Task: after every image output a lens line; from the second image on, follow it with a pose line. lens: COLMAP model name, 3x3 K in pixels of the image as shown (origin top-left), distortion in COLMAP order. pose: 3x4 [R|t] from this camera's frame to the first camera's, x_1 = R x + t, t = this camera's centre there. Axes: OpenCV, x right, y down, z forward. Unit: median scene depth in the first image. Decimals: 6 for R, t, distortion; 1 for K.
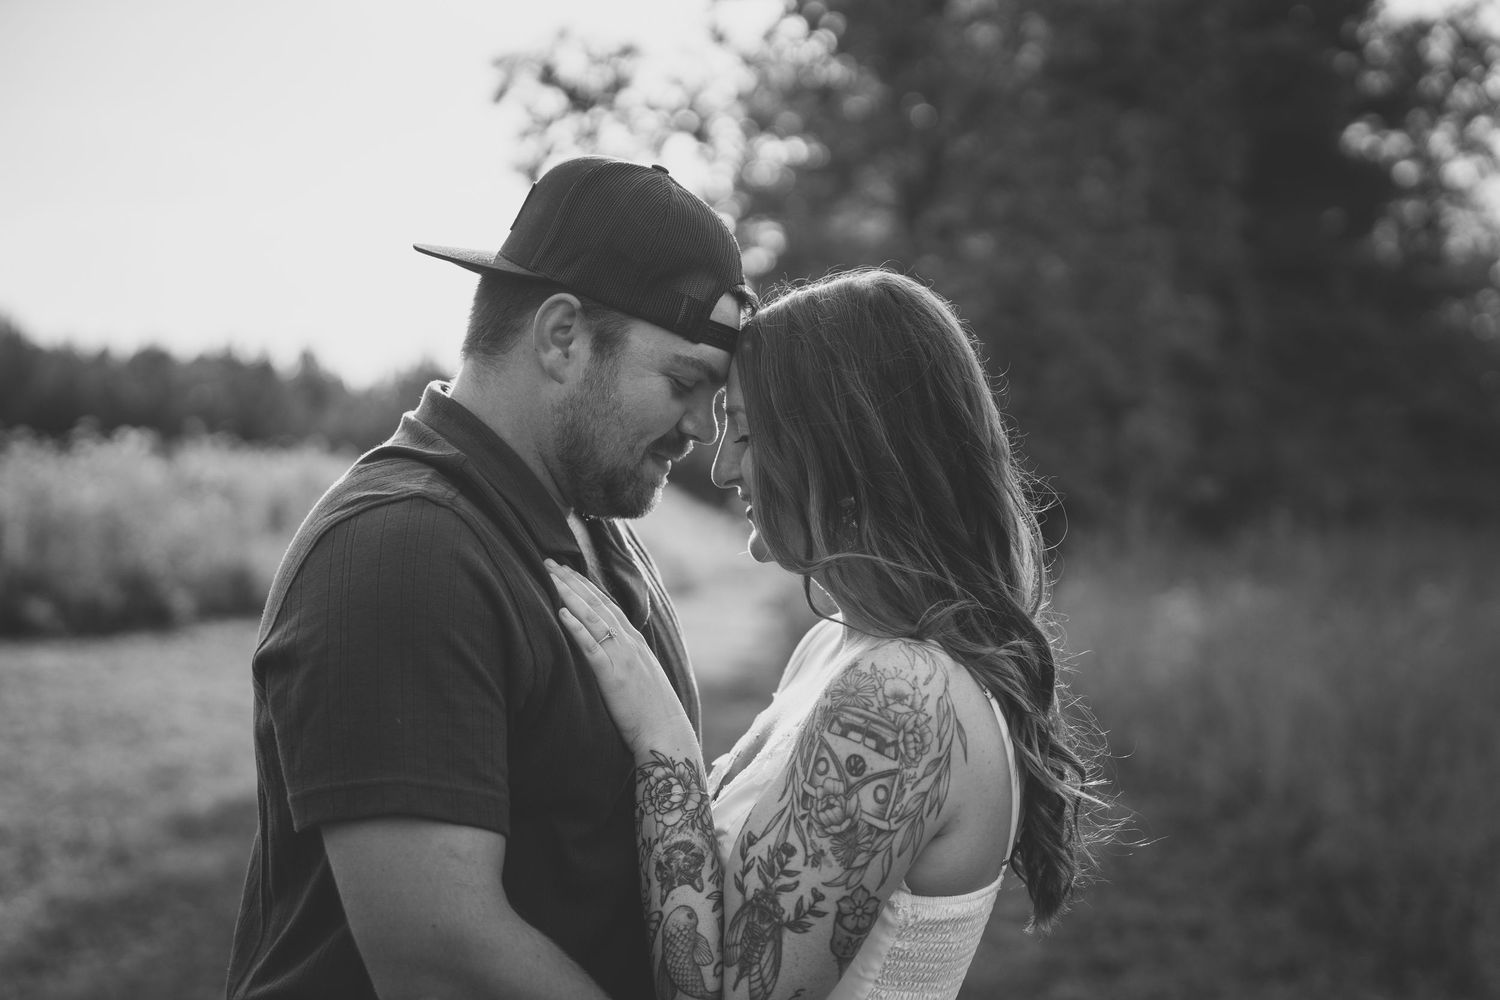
lens RADIAL K [[2478.6, 0, 749.2], [0, 2478.6, 510.8], [0, 0, 1]] dist [0.271435, 0.000000]
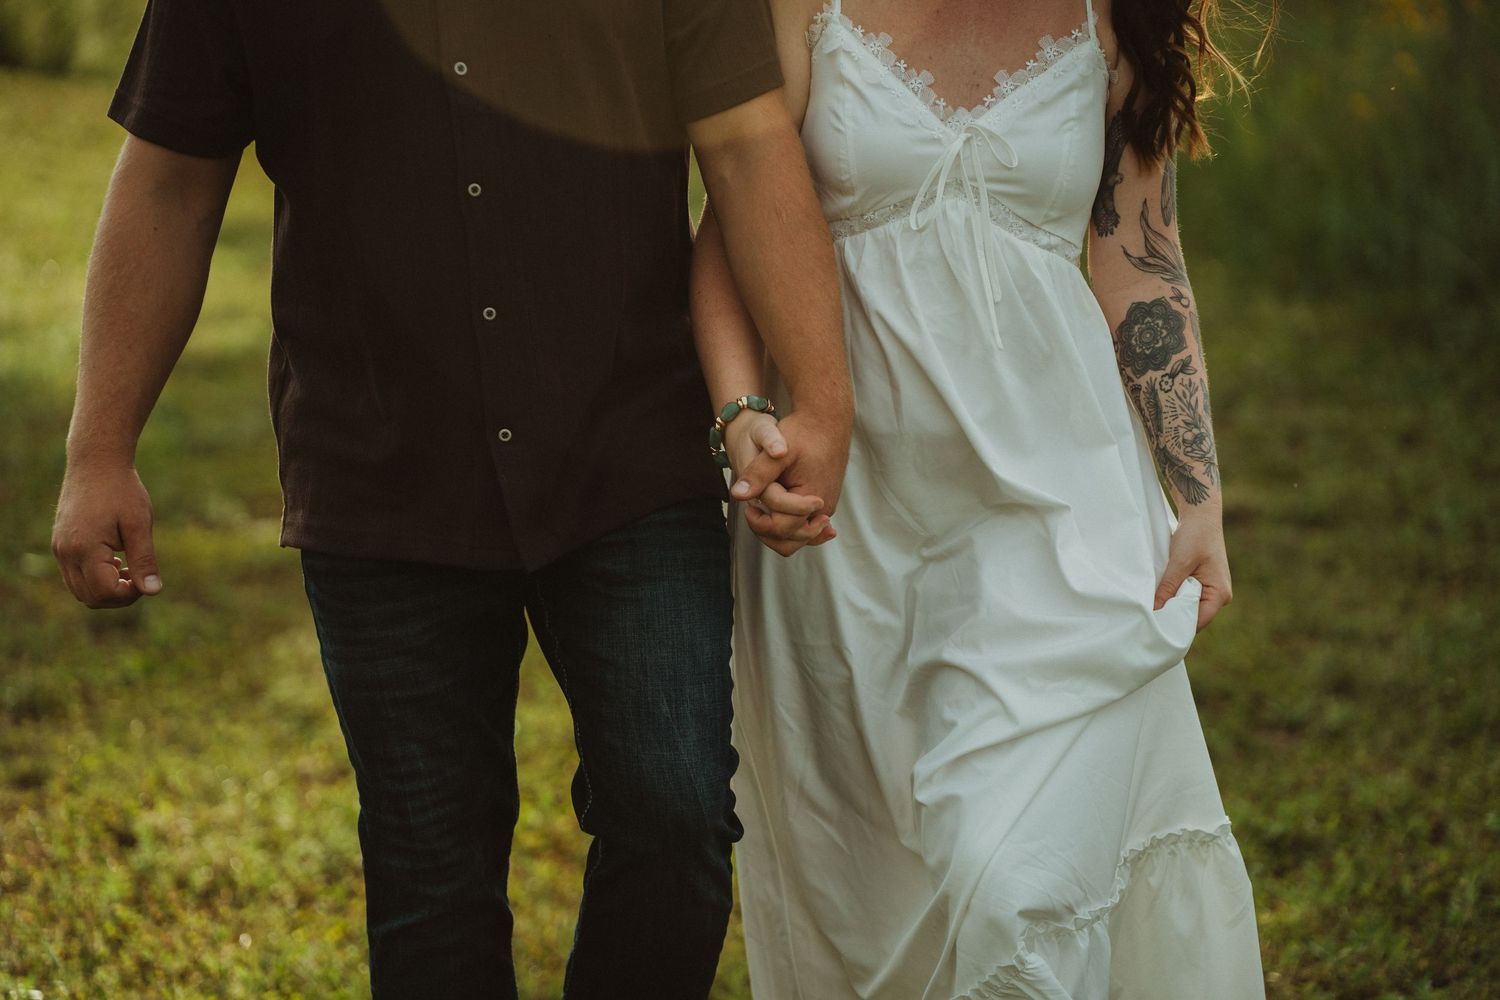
lens RADIAL K [[4937.4, 0, 766.4], [0, 4937.4, 488.8], [0, 0, 1]] dist [1.591646, 0.000000]
pose [[0.998843, -0.020931, 0.043305, -0.289089], [0.015451, 0.992259, 0.123221, 0.007771], [-0.045549, -0.122409, 0.991434, -1.797316]]
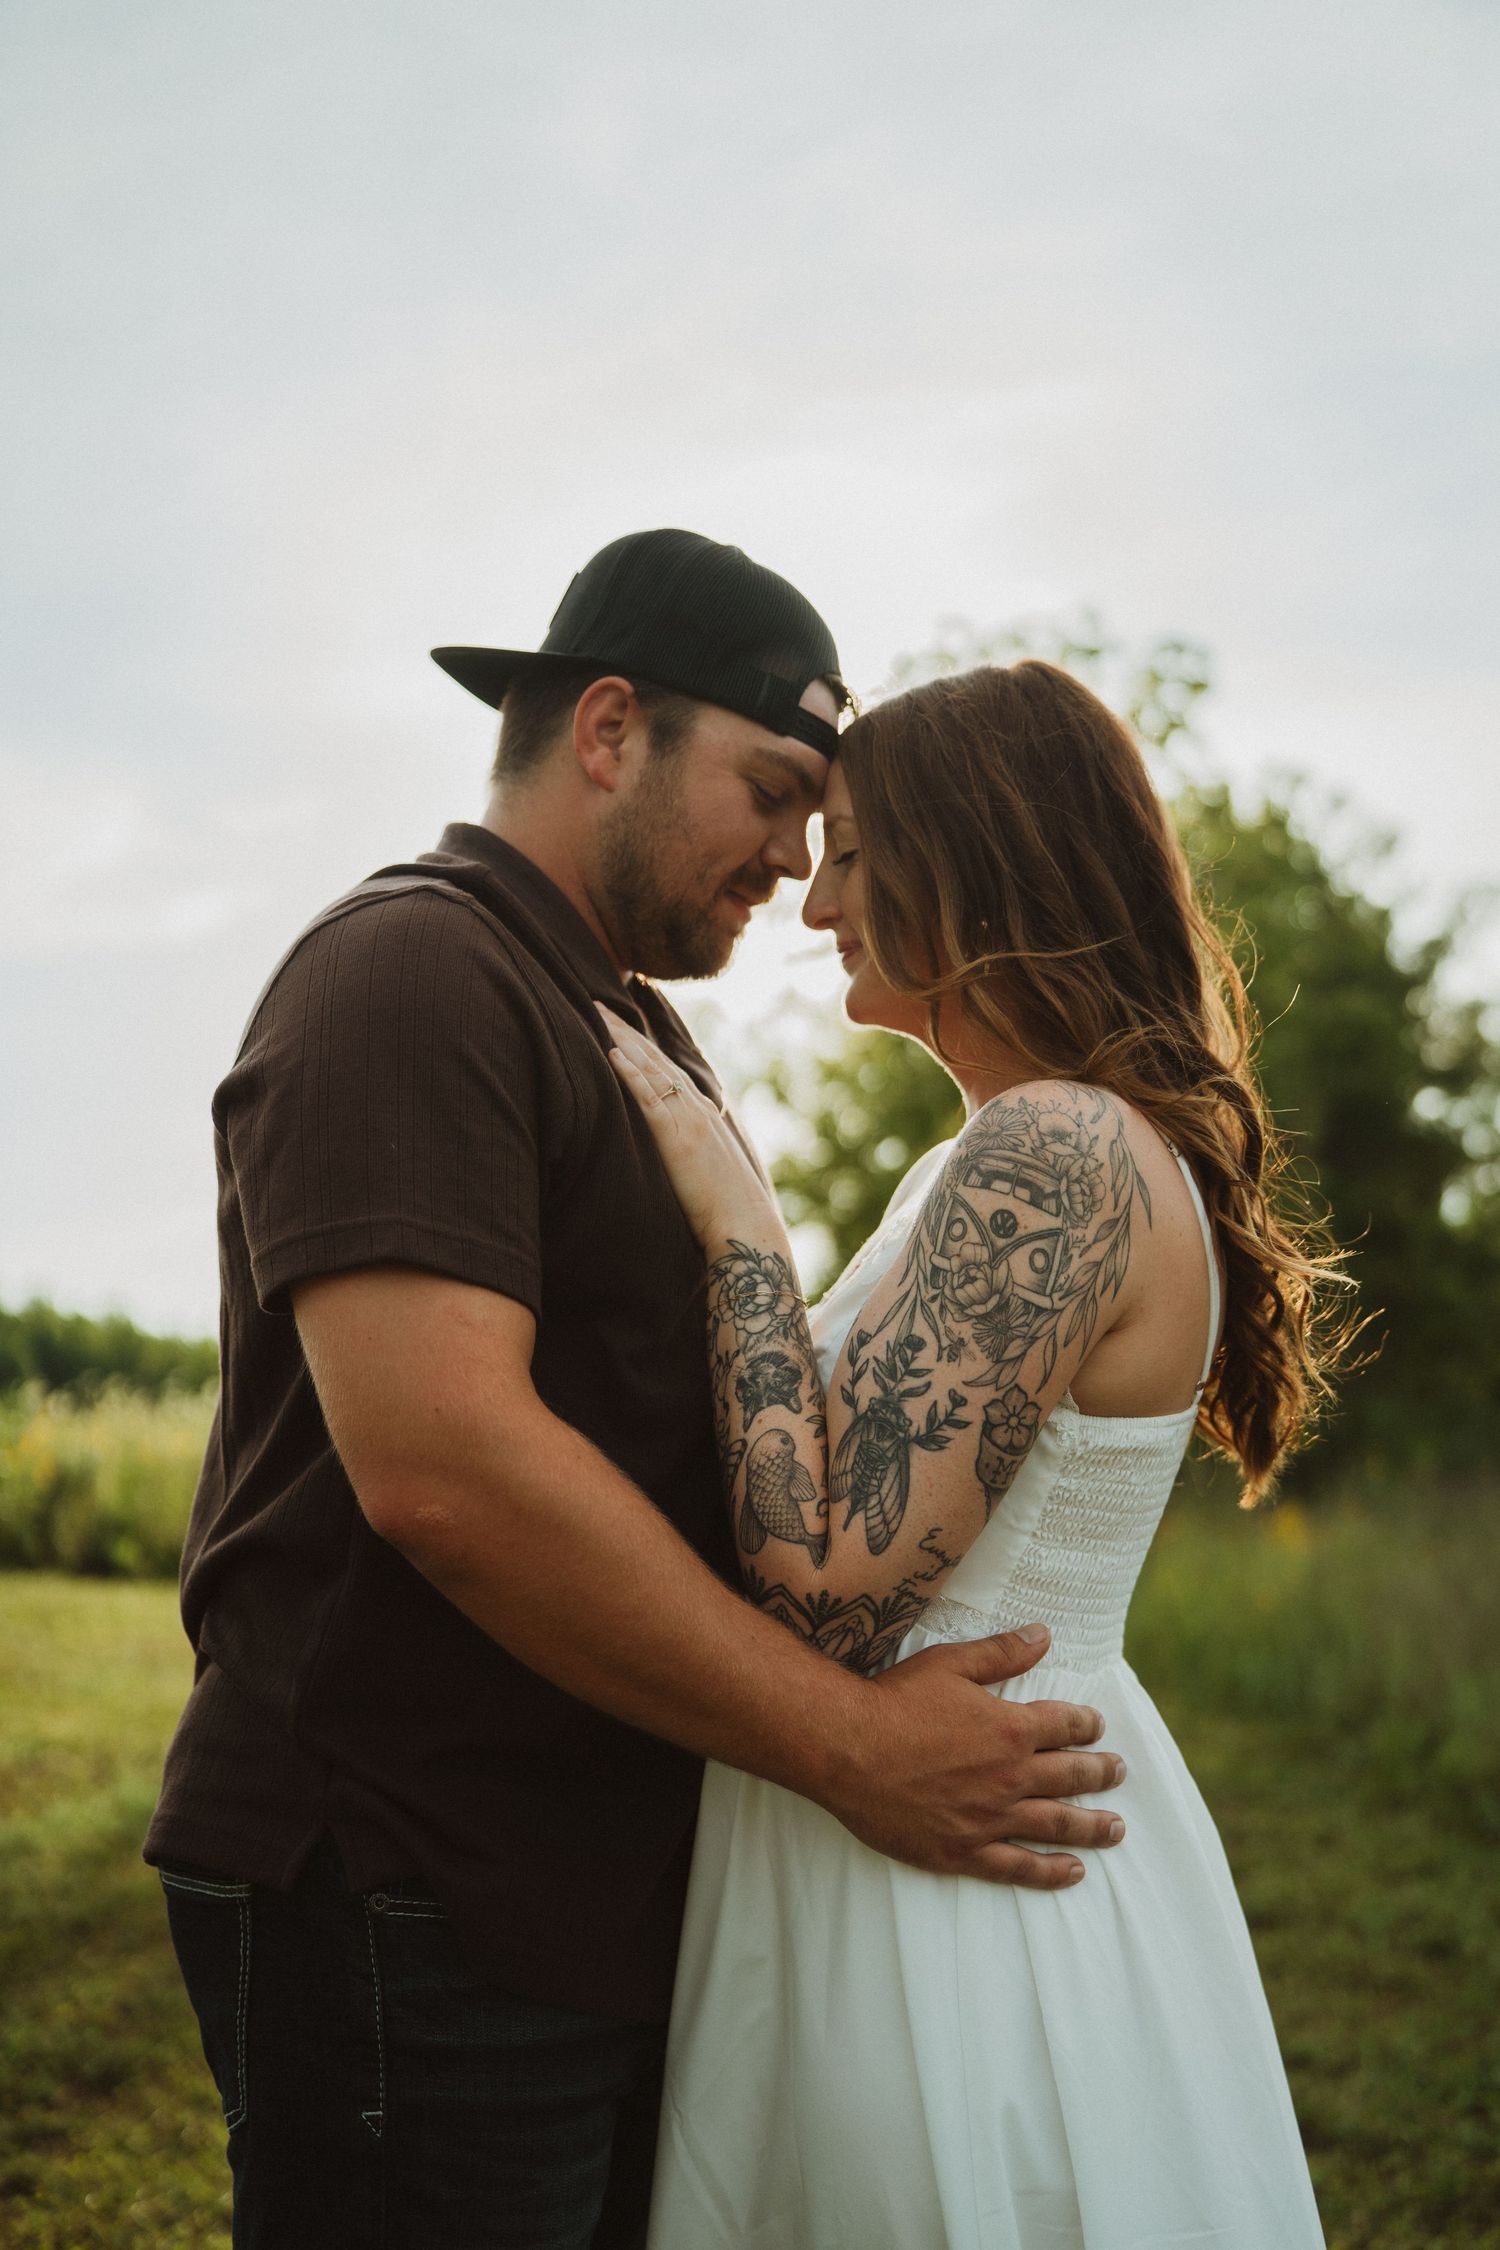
lens RADIAL K [[2477.8, 0, 694.7], [0, 2477.8, 1143.3], [0, 0, 1]] dist [-0.058949, 0.000000]
pose [[0.998463, -0.014818, -0.053396, -0.009105], [0.007066, 0.989763, -0.142546, 0.174011], [0.054962, 0.141950, 0.988347, 0.247309]]
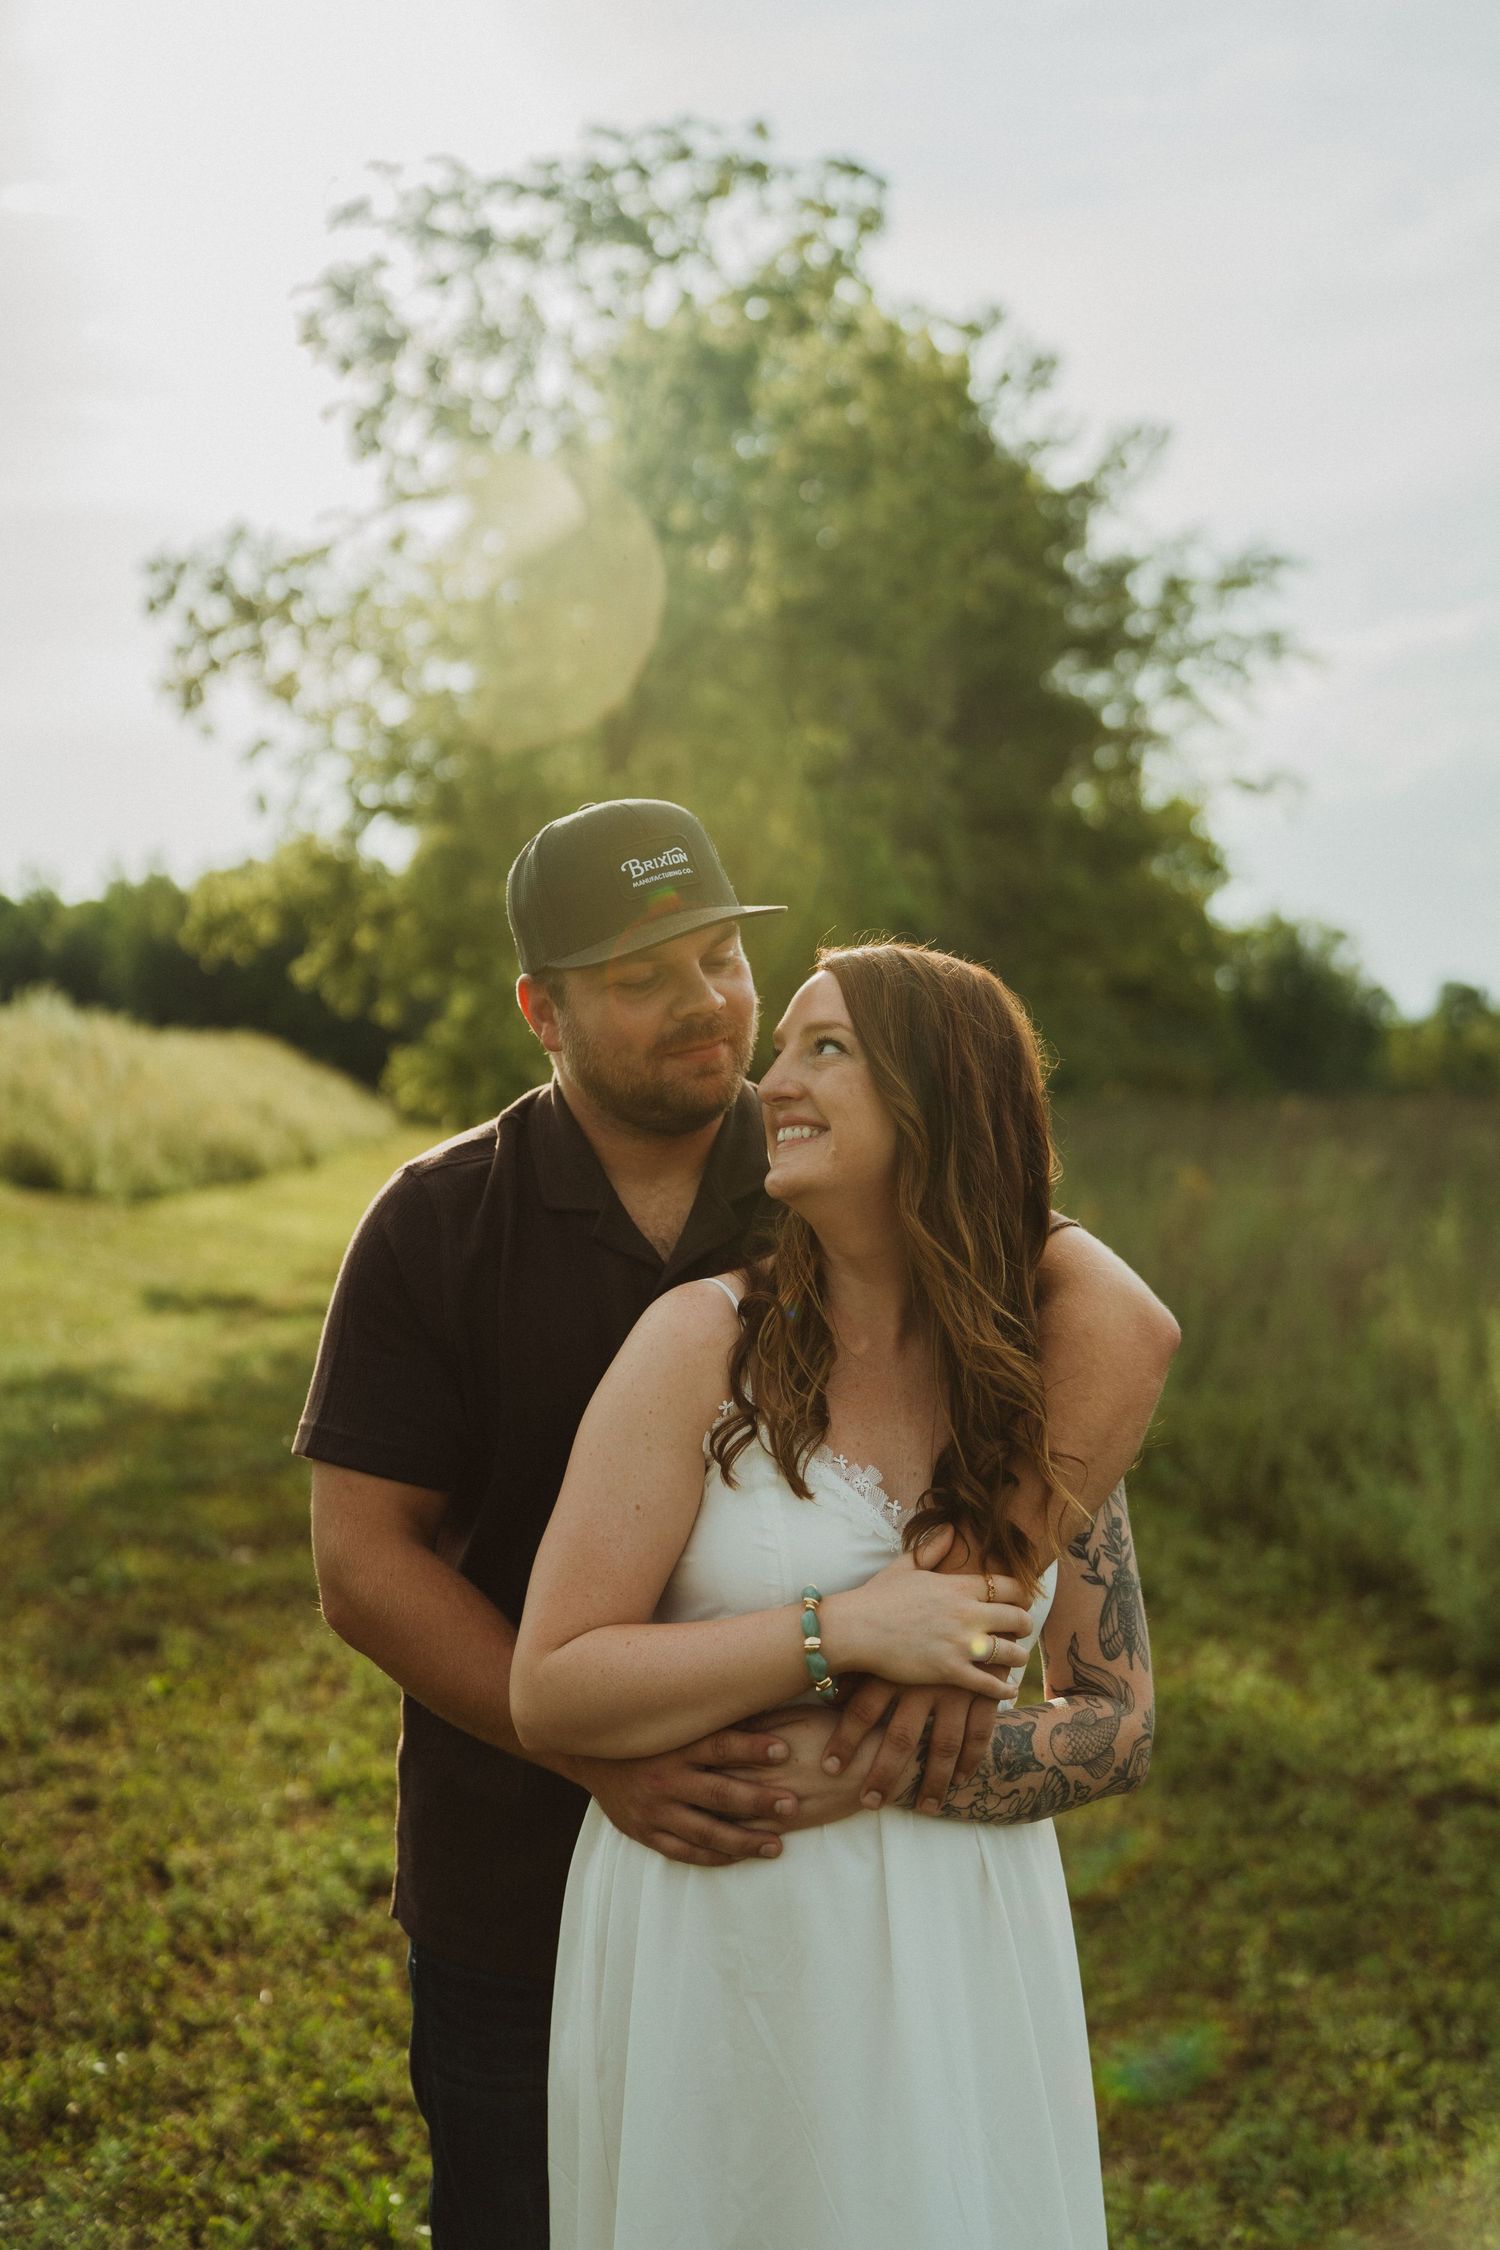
lens RADIAL K [[2860.6, 0, 747.2], [0, 2860.6, 1101.9], [0, 0, 1]] dist [0.157261, 0.000000]
pose [[0.990421, 0.017389, 0.136983, -0.460927], [-0.018948, 0.999770, 0.010086, -0.042386], [-0.136776, -0.012585, 0.990522, -0.745953]]
